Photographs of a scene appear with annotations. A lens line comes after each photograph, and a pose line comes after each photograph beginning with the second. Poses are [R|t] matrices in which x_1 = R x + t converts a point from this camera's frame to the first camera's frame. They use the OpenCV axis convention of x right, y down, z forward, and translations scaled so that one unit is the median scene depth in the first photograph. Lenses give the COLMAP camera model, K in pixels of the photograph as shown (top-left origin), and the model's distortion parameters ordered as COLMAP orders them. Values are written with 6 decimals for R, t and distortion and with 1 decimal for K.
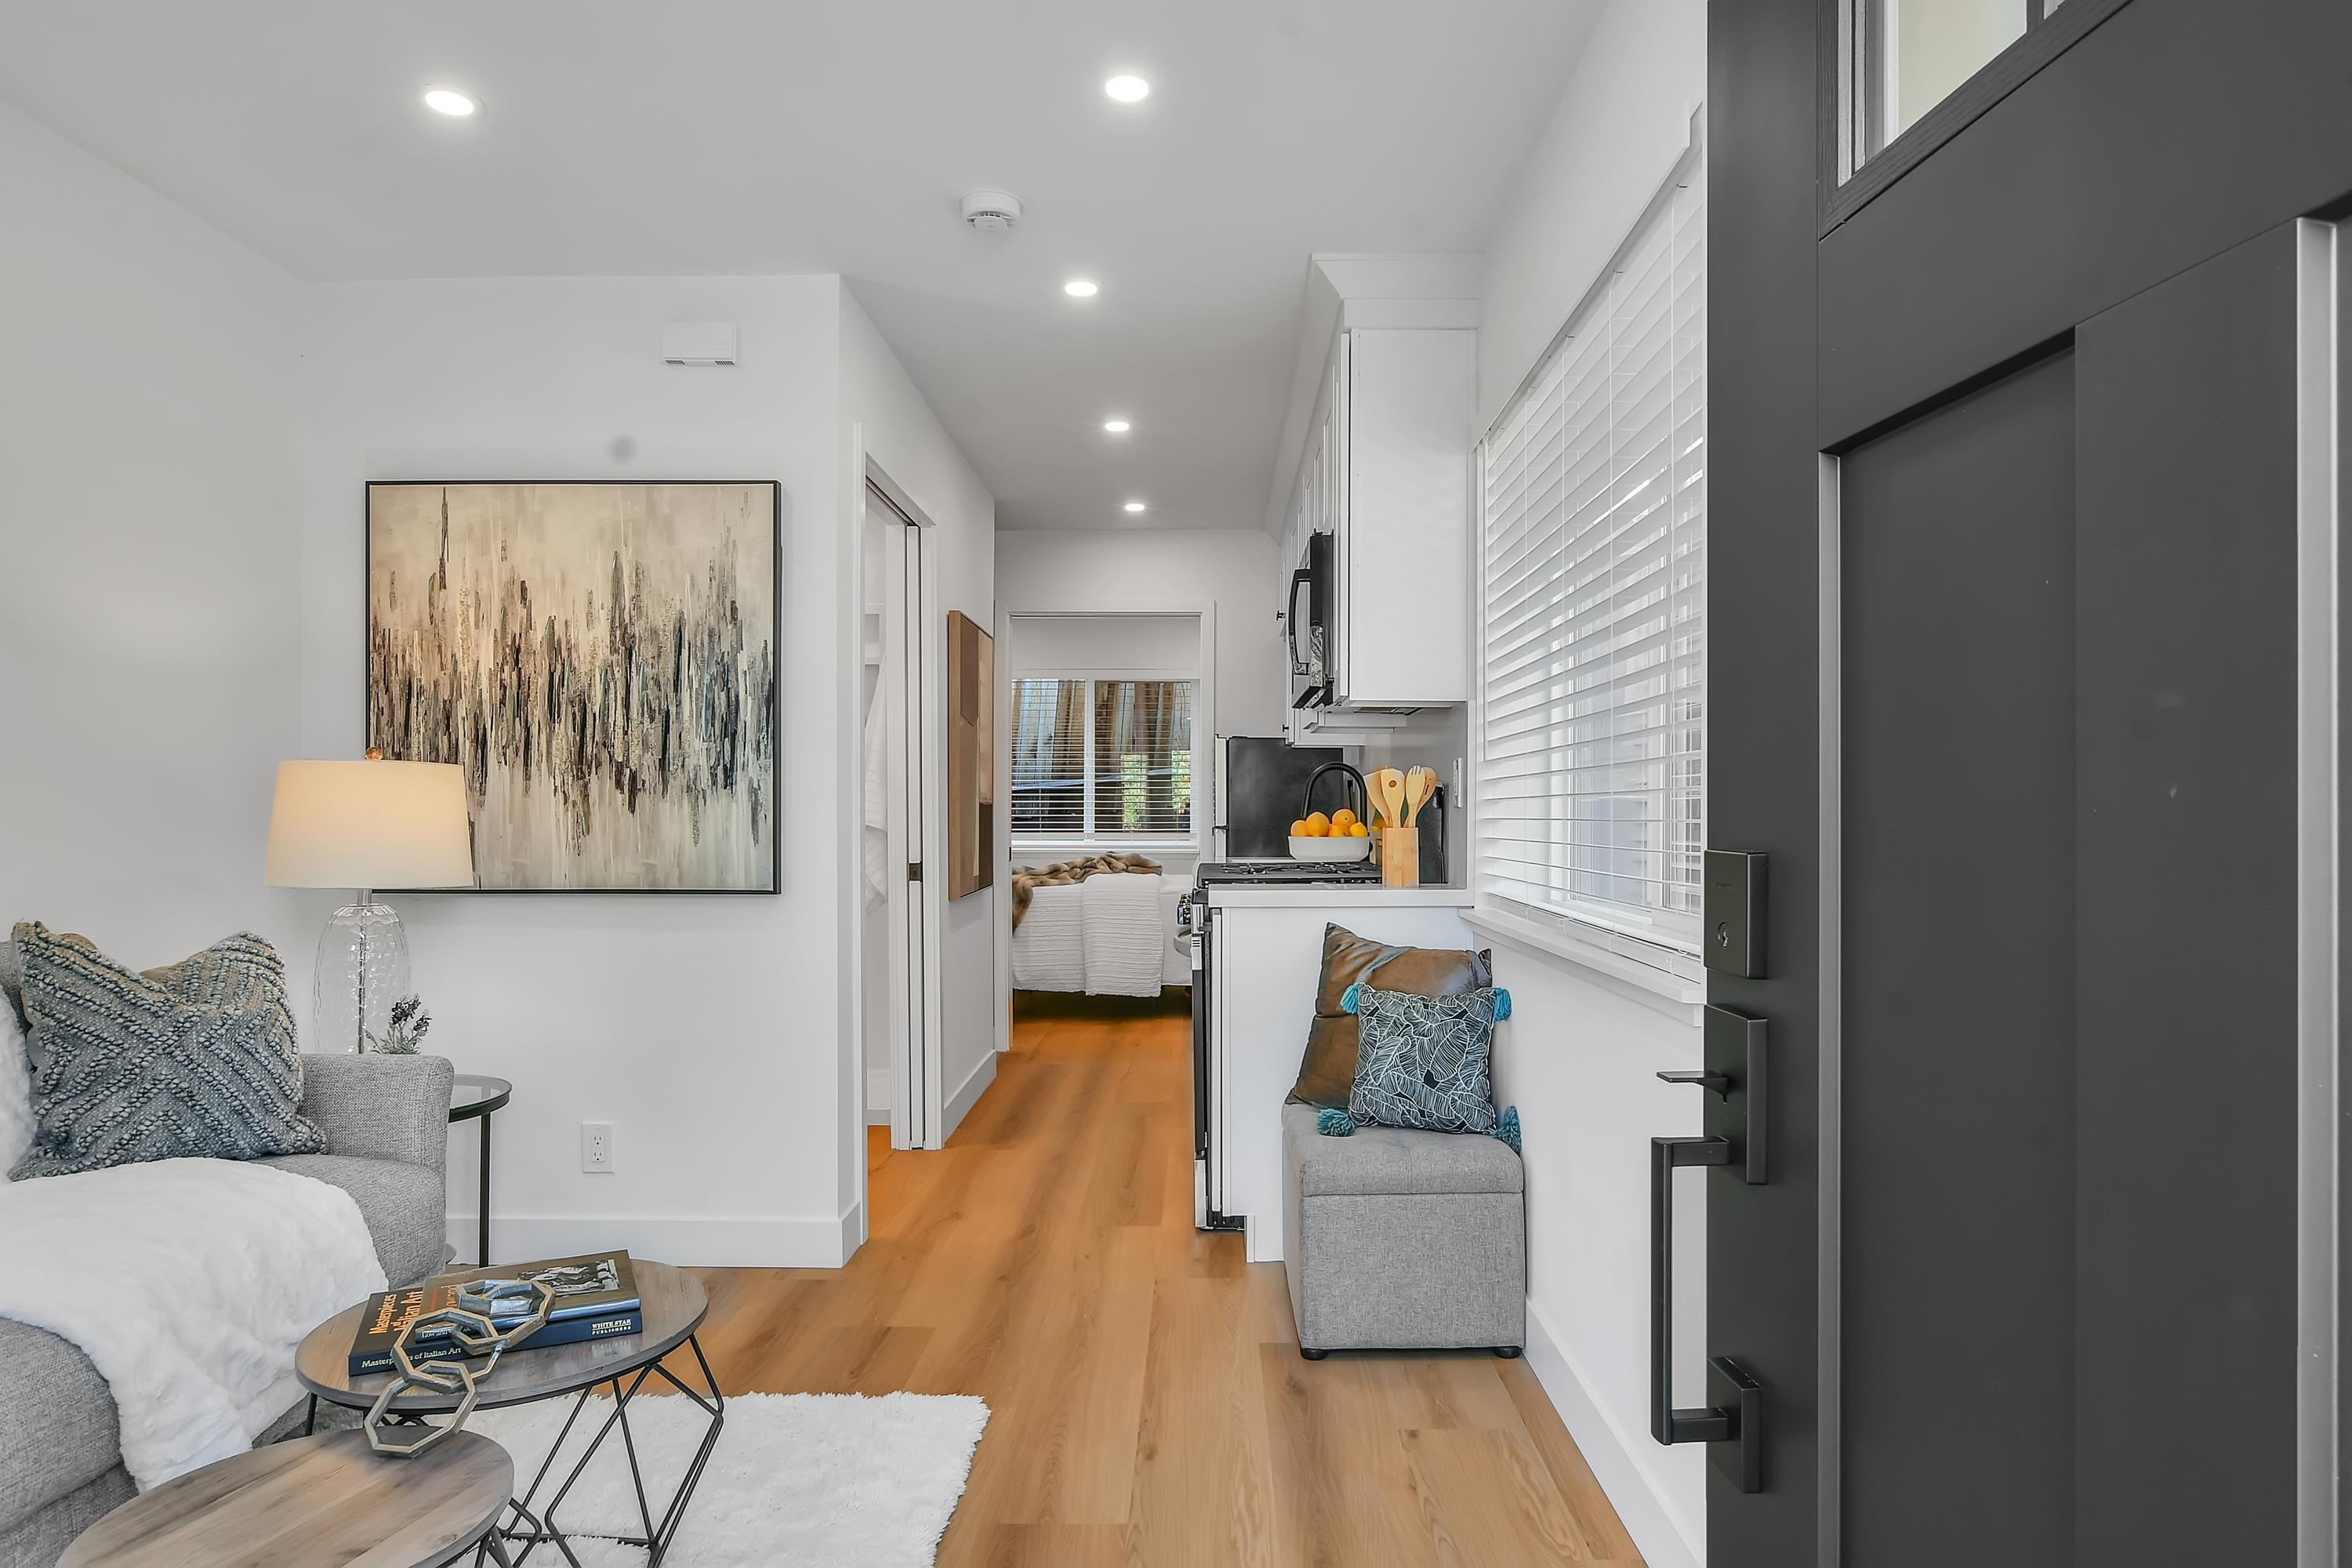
lens RADIAL K [[1425.2, 0, 1184.7], [0, 1425.2, 794.1], [0, 0, 1]] dist [-0.027079, 0.005052]
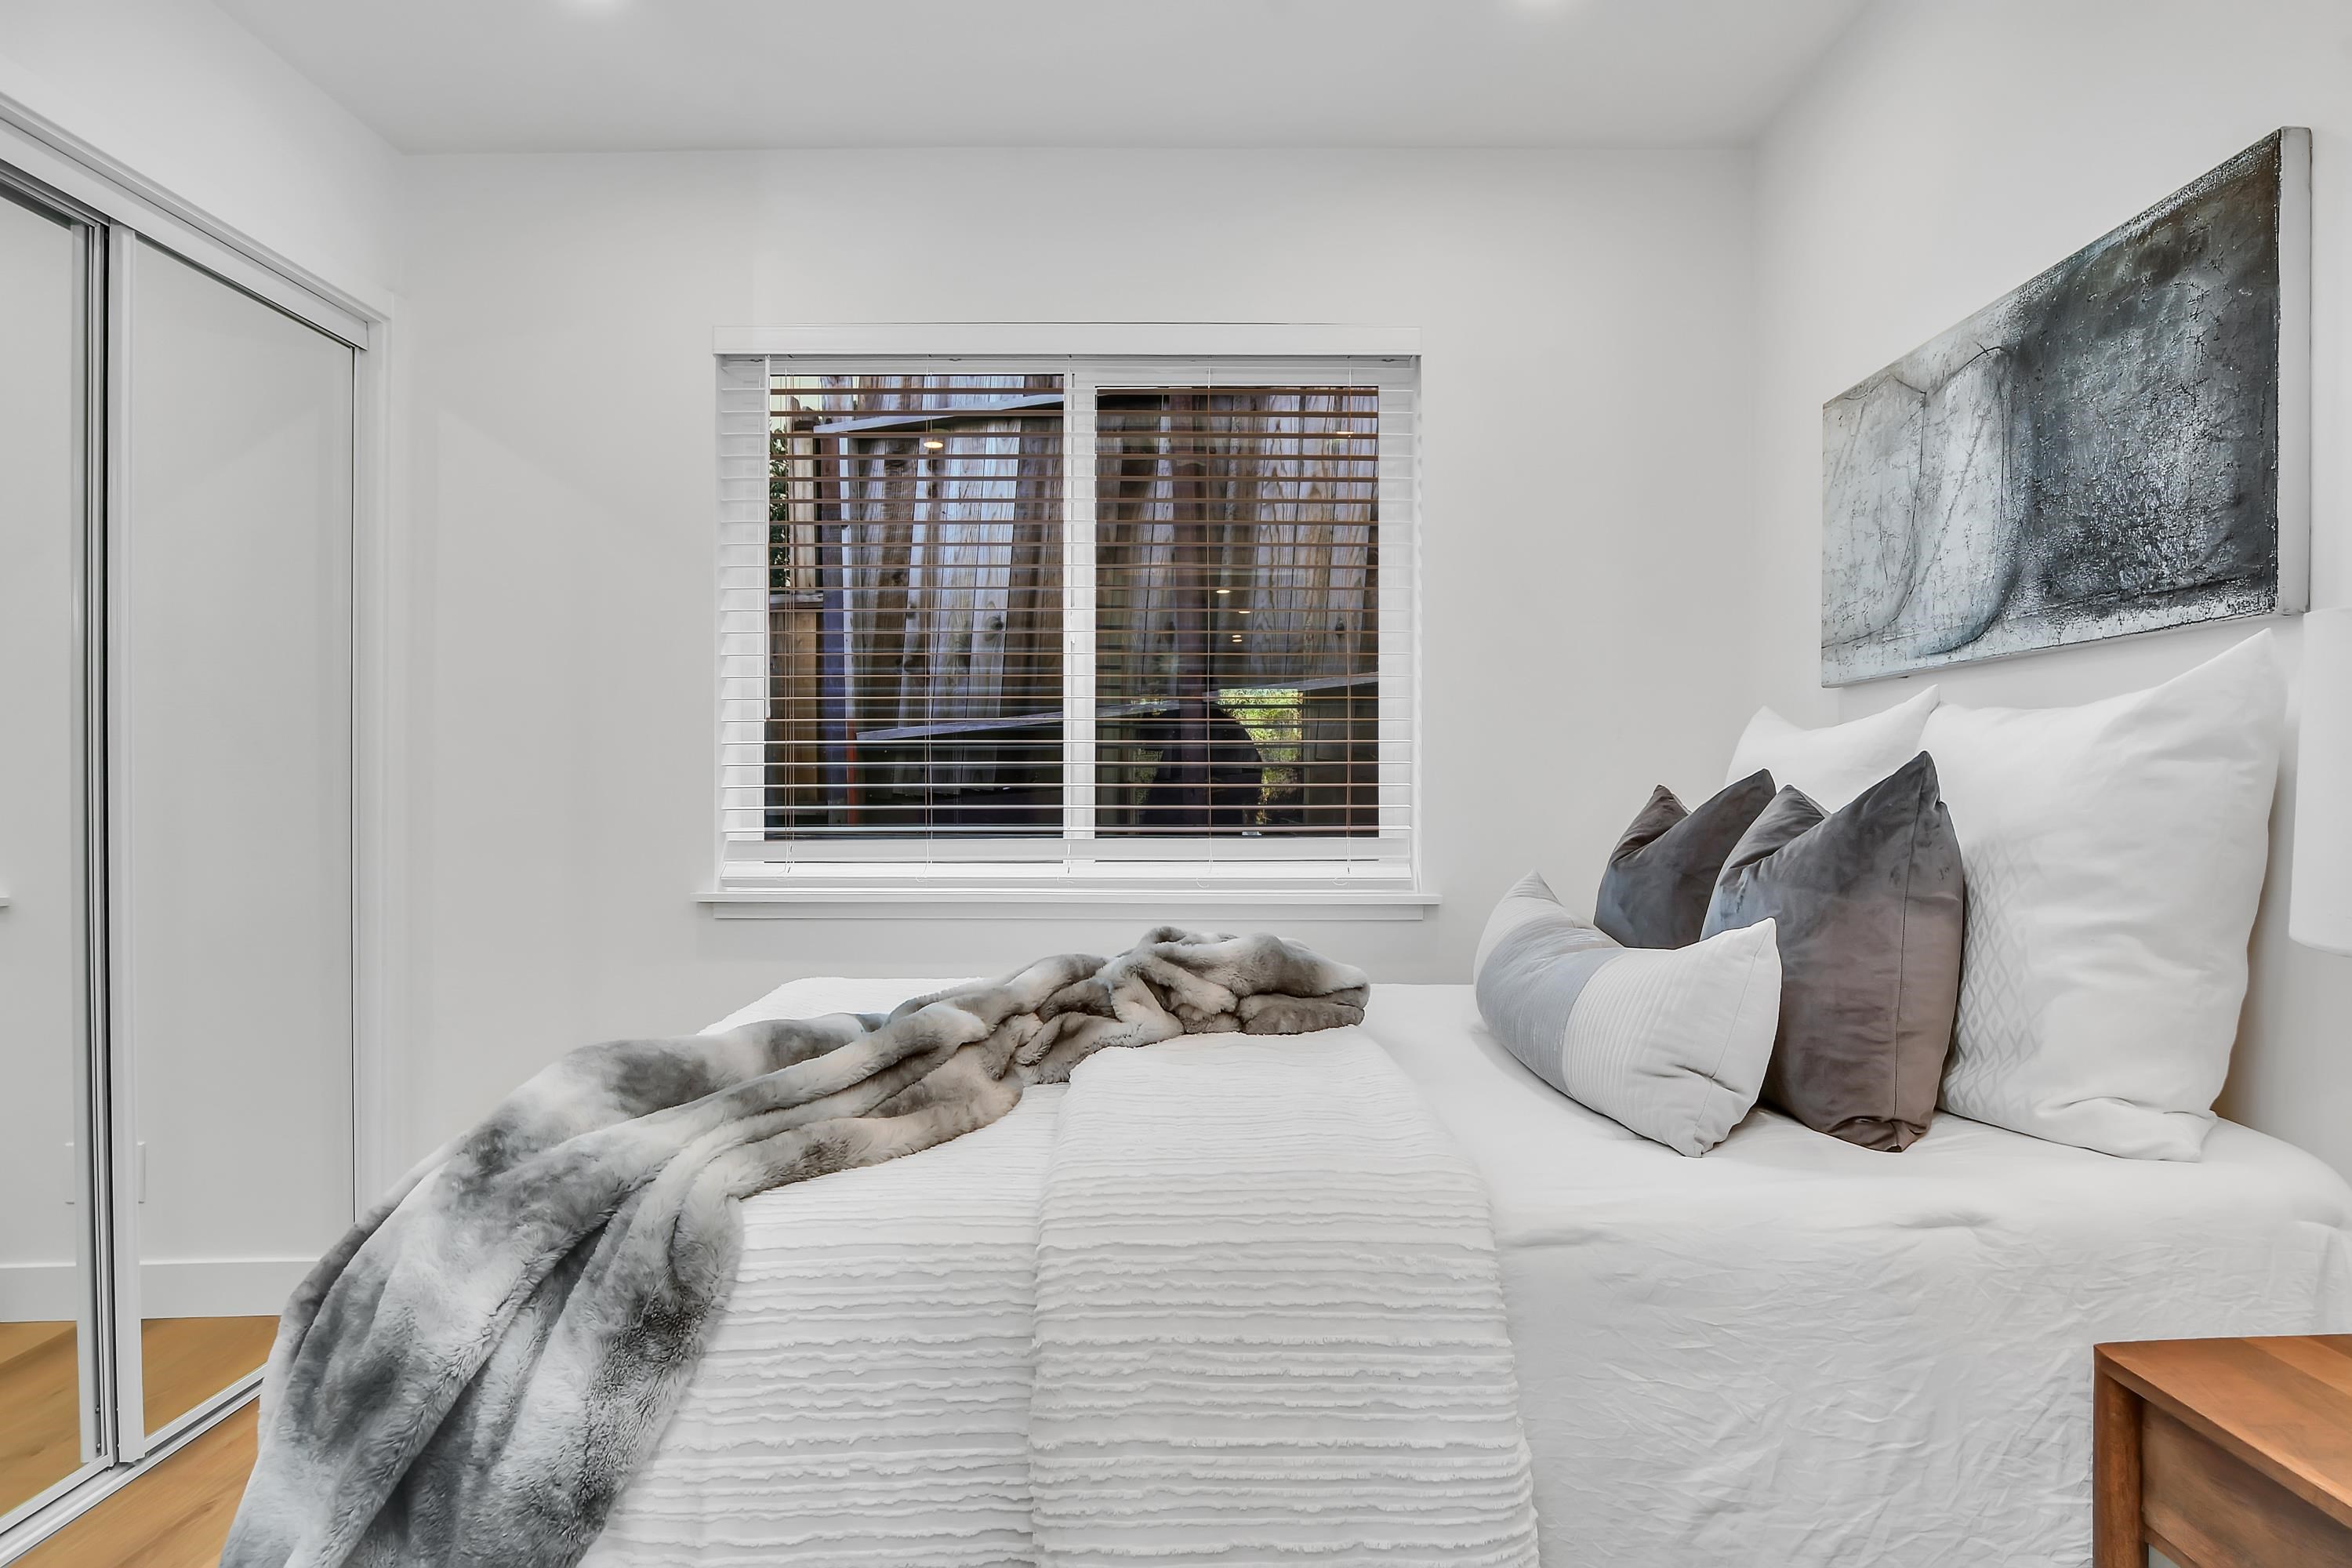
lens RADIAL K [[1425.2, 0, 1191.2], [0, 1425.2, 746.2], [0, 0, 1]] dist [-0.027079, 0.005052]
pose [[0.999875, -0.005658, 0.014734, -0.053326], [0.005925, 0.999819, -0.018102, 0.013608], [-0.014629, 0.018187, 0.999728, 0.786268]]
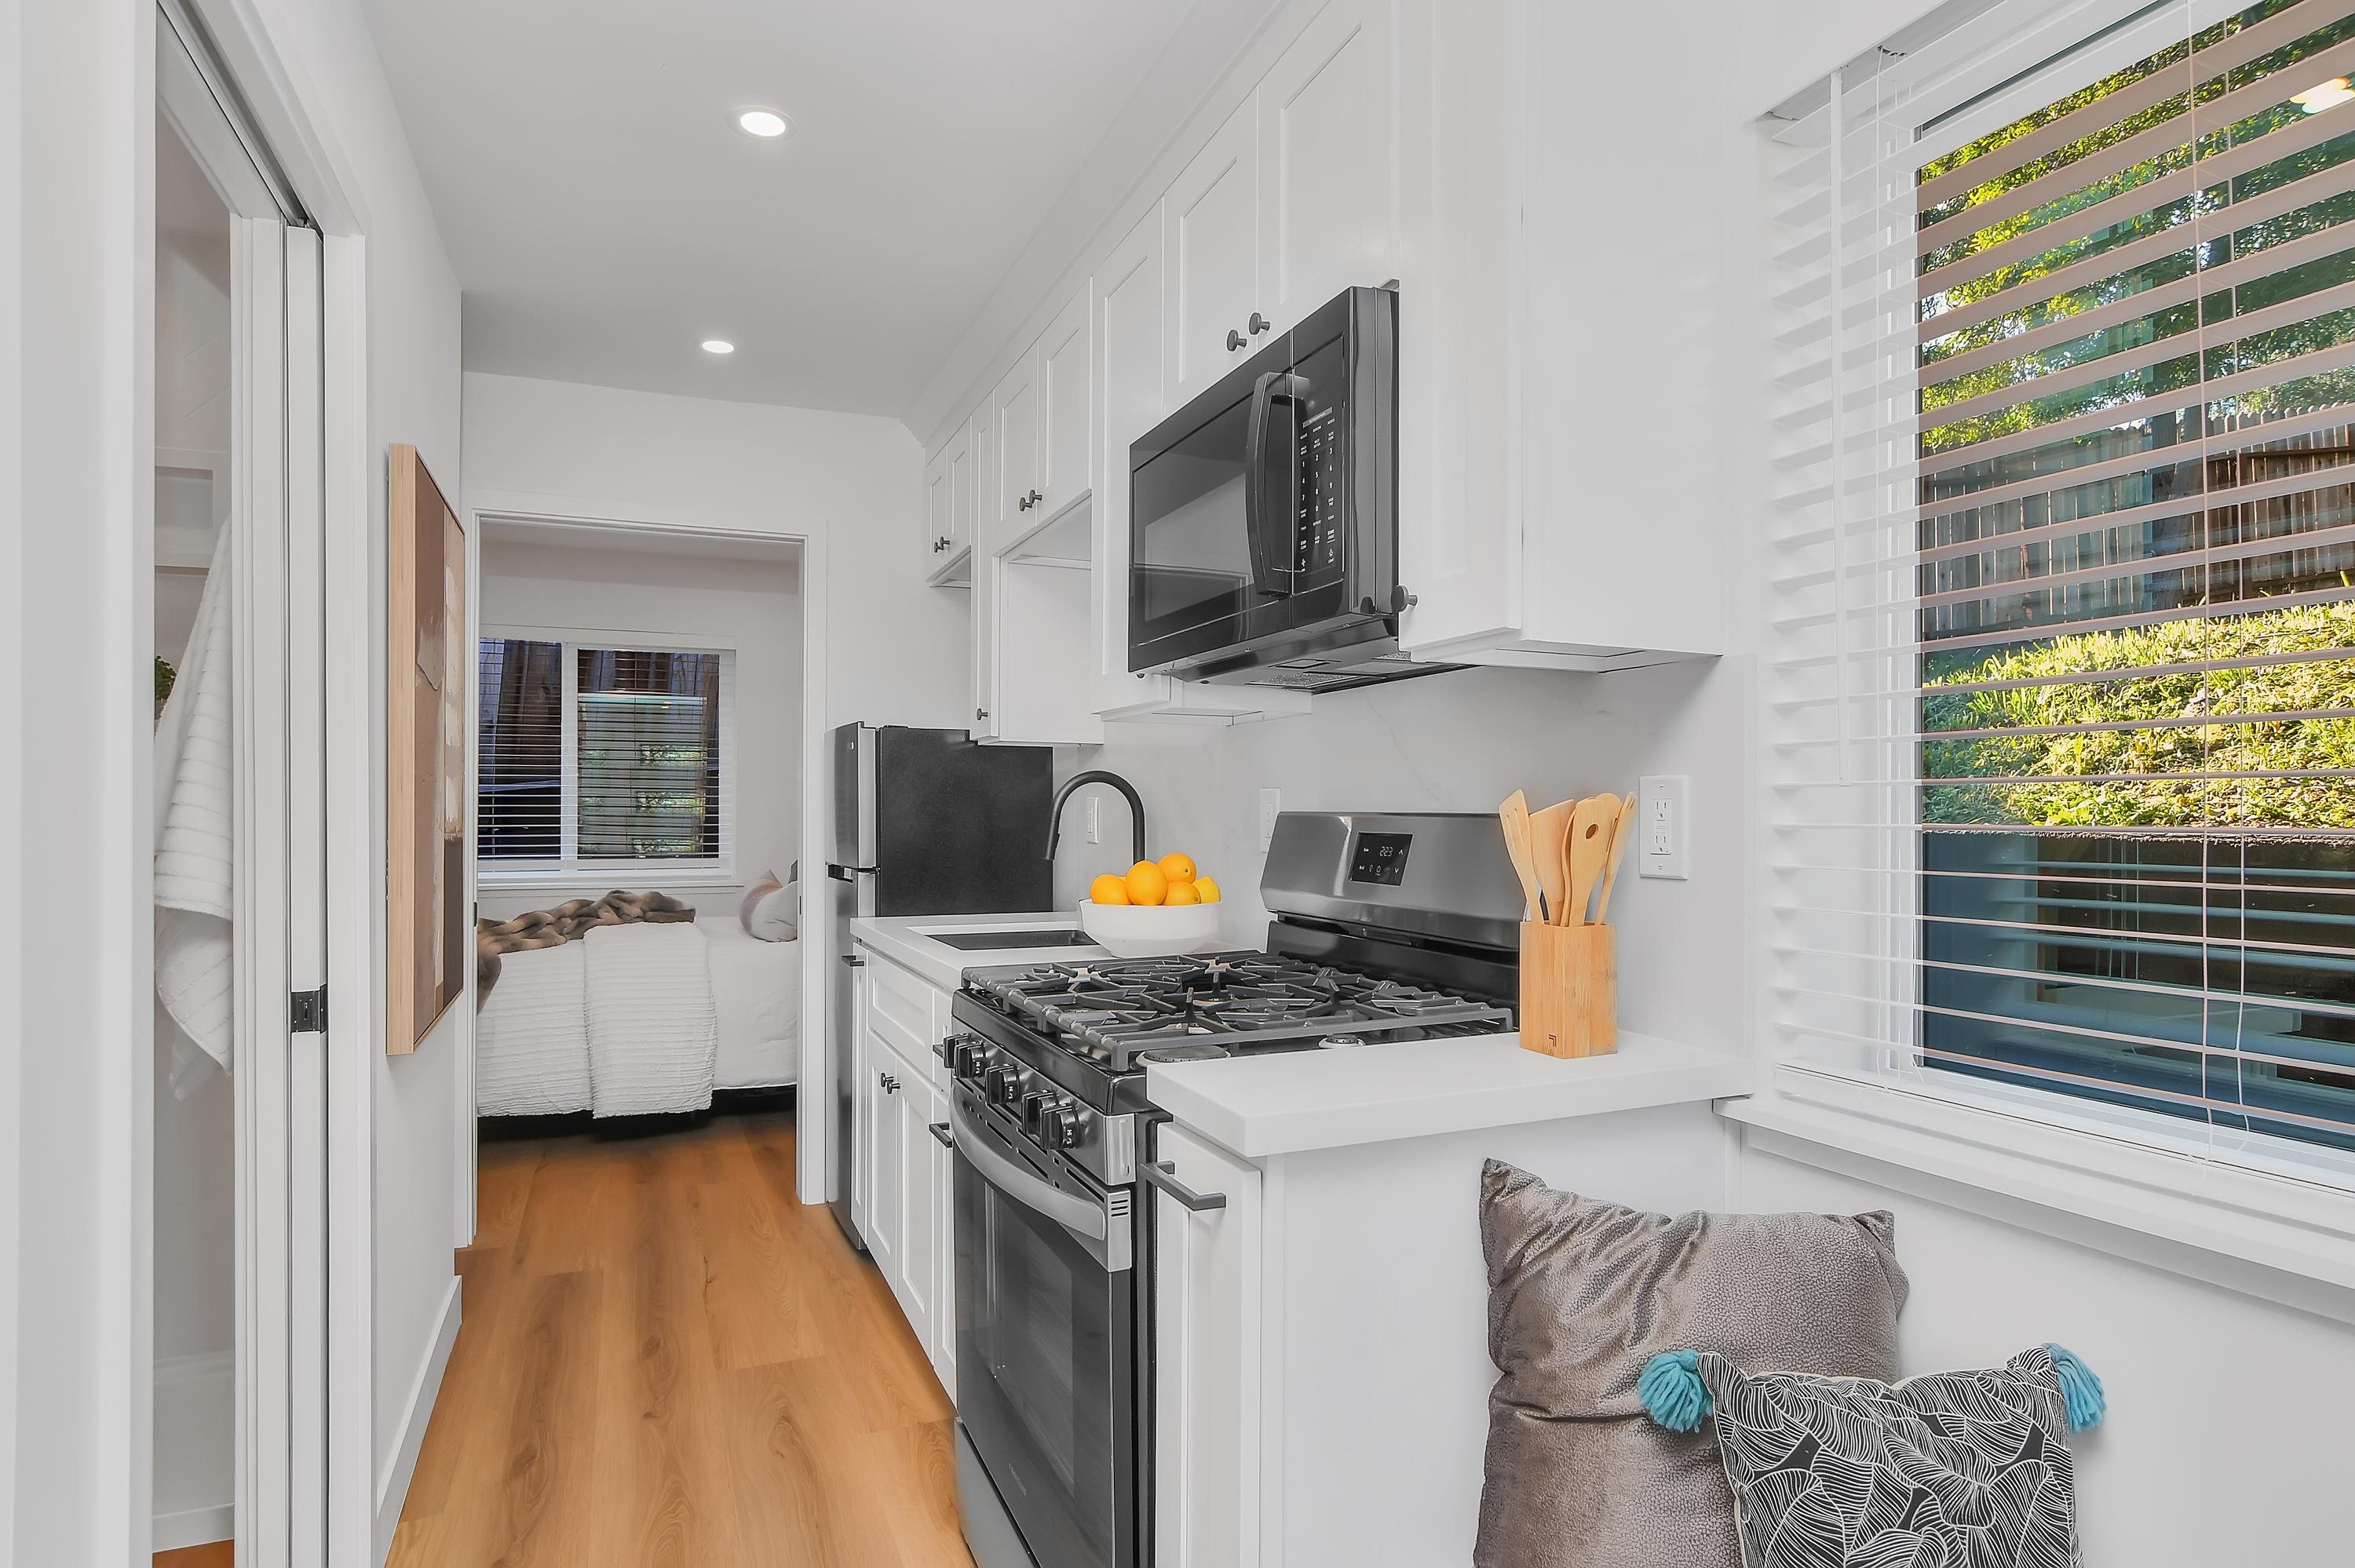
lens RADIAL K [[1369.3, 0, 1224.2], [0, 1369.3, 797.1], [0, 0, 1]] dist [-0.003277, -0.001842]
pose [[0.911270, -0.000596, 0.411808, -0.059287], [-0.000814, 0.999994, 0.003249, -0.008288], [-0.411808, -0.003296, 0.911265, 0.278828]]
